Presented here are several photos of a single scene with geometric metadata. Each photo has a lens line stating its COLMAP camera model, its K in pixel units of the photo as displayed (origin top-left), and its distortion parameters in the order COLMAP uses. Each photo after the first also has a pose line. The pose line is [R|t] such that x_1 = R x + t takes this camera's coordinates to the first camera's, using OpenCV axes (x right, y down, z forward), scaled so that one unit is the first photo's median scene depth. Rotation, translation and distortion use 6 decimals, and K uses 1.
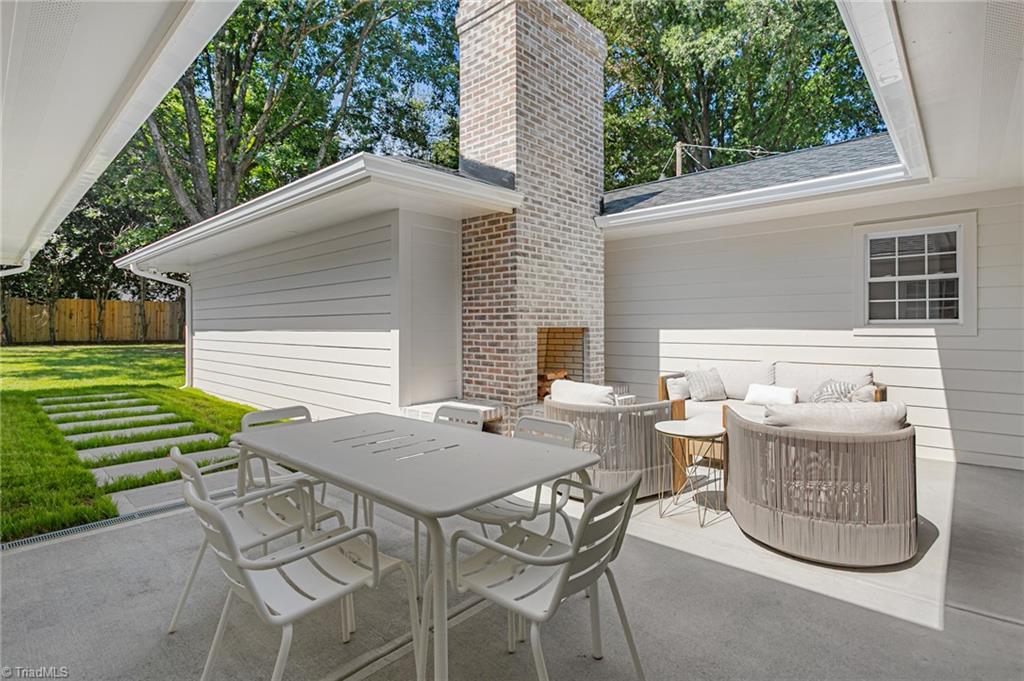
lens RADIAL K [[494.0, 0, 515.0], [0, 494.0, 329.6], [0, 0, 1]] dist [-0.014260, 0.002109]
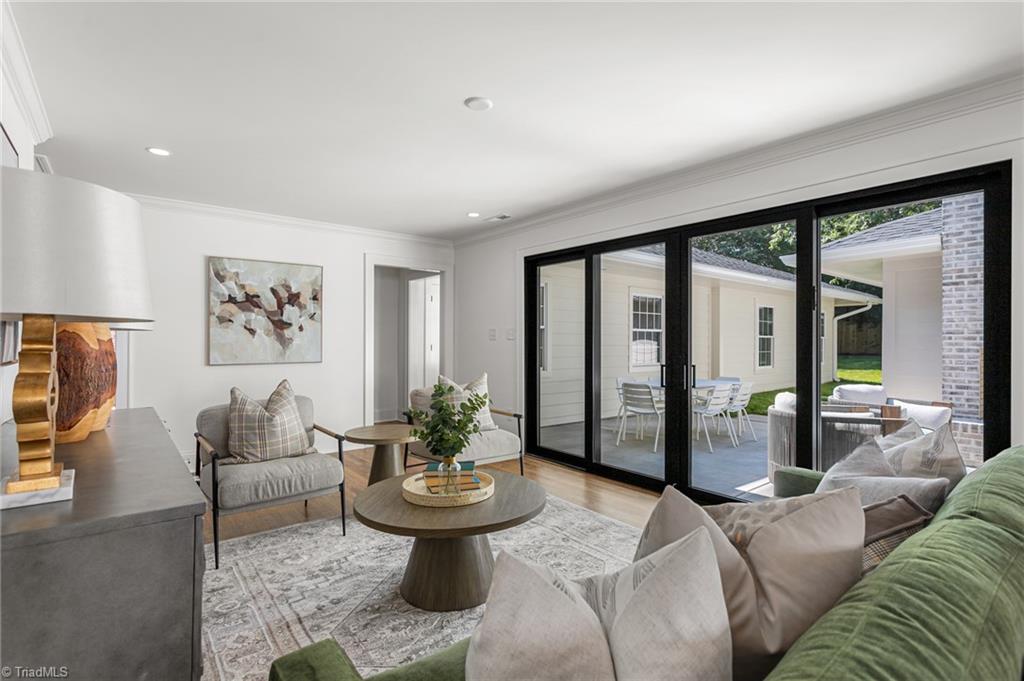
lens RADIAL K [[494.0, 0, 513.0], [0, 494.0, 341.5], [0, 0, 1]] dist [-0.014260, 0.002109]
pose [[-0.147229, 0.005840, -0.989085, 1.197316], [-0.009494, 0.999928, 0.007317, -0.016103], [0.989057, 0.010468, -0.147163, 0.149415]]
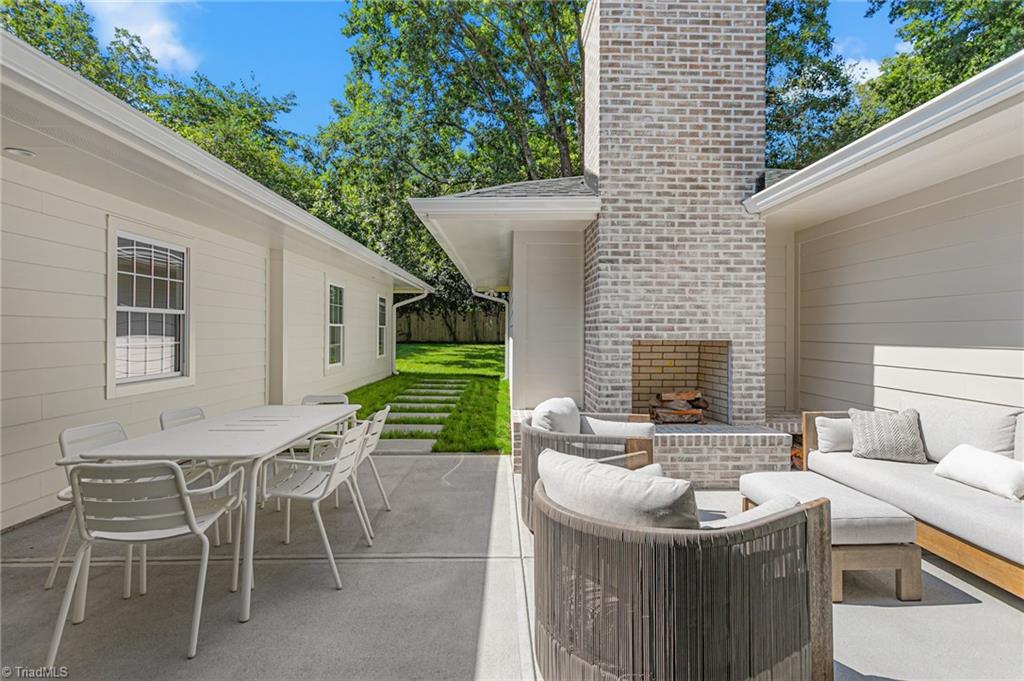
lens RADIAL K [[494.0, 0, 519.4], [0, 494.0, 331.2], [0, 0, 1]] dist [-0.014260, 0.002109]
pose [[0.696540, 0.007153, -0.717483, 0.526679], [-0.011155, 0.999937, -0.000859, -0.016634], [0.717432, 0.008602, 0.696576, 0.217618]]
